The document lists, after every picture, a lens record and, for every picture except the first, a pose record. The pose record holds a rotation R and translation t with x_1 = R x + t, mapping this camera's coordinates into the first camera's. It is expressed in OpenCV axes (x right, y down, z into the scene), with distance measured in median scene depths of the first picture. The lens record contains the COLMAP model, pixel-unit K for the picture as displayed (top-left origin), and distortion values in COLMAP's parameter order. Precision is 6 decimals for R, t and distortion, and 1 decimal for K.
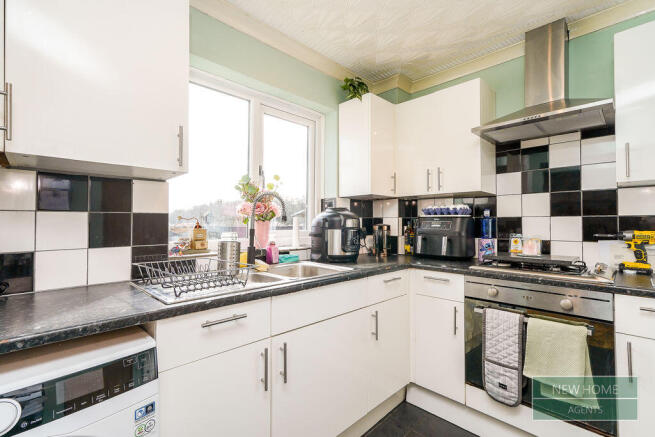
lens RADIAL K [[298.6, 0, 327.5], [0, 298.6, 219.0], [0, 0, 1]] dist [0.009093, 0.004506]
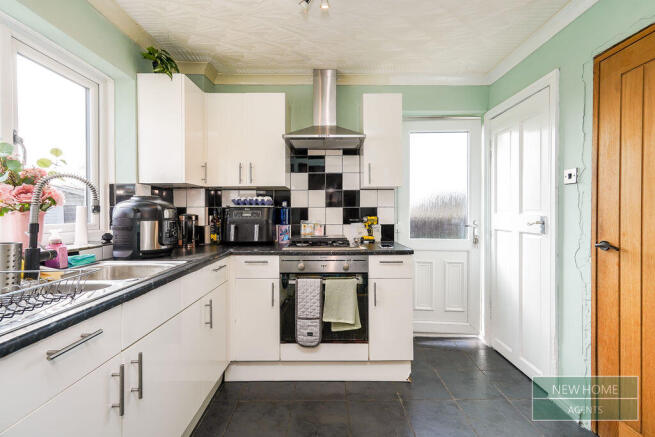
lens RADIAL K [[298.6, 0, 328.2], [0, 298.6, 215.6], [0, 0, 1]] dist [0.009093, 0.004506]
pose [[0.710518, -0.014136, 0.703537, -0.224809], [-0.004759, 0.999679, 0.024892, -0.004571], [-0.703663, -0.021034, 0.710222, 0.005274]]
